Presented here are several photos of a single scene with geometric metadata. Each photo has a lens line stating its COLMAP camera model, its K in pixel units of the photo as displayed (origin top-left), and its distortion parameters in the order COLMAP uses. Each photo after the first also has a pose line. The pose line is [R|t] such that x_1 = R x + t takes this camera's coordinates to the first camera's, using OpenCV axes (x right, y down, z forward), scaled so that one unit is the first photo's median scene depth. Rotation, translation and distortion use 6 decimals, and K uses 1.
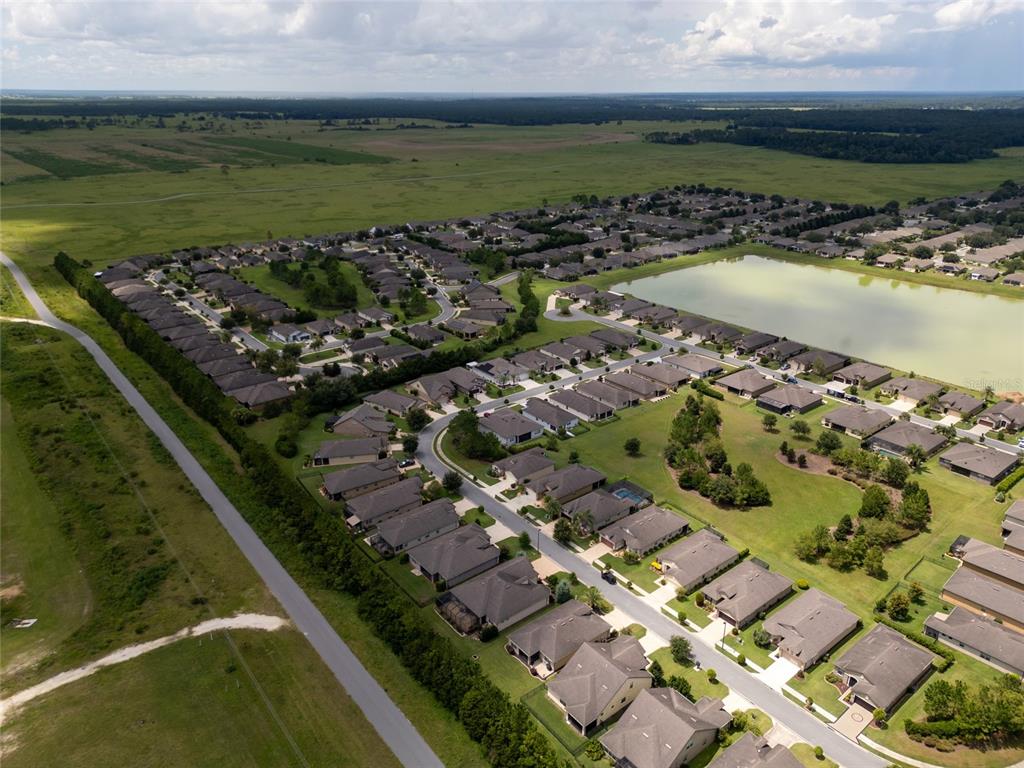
lens RADIAL K [[724.0, 0, 513.1], [0, 724.0, 400.7], [0, 0, 1]] dist [0.086066, -0.088812]
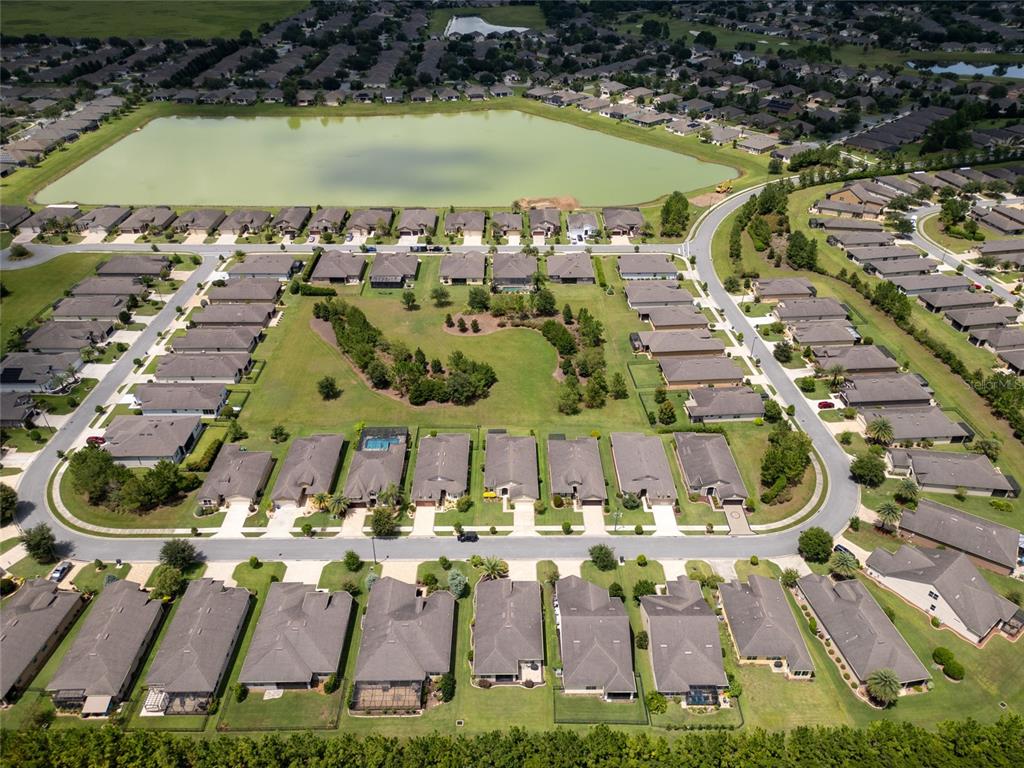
lens RADIAL K [[724.0, 0, 513.1], [0, 724.0, 400.7], [0, 0, 1]] dist [0.086066, -0.088812]
pose [[0.615560, -0.446933, 0.649105, -0.230202], [0.309440, 0.894565, 0.322492, -0.115511], [-0.724798, 0.002345, 0.688957, 0.268660]]
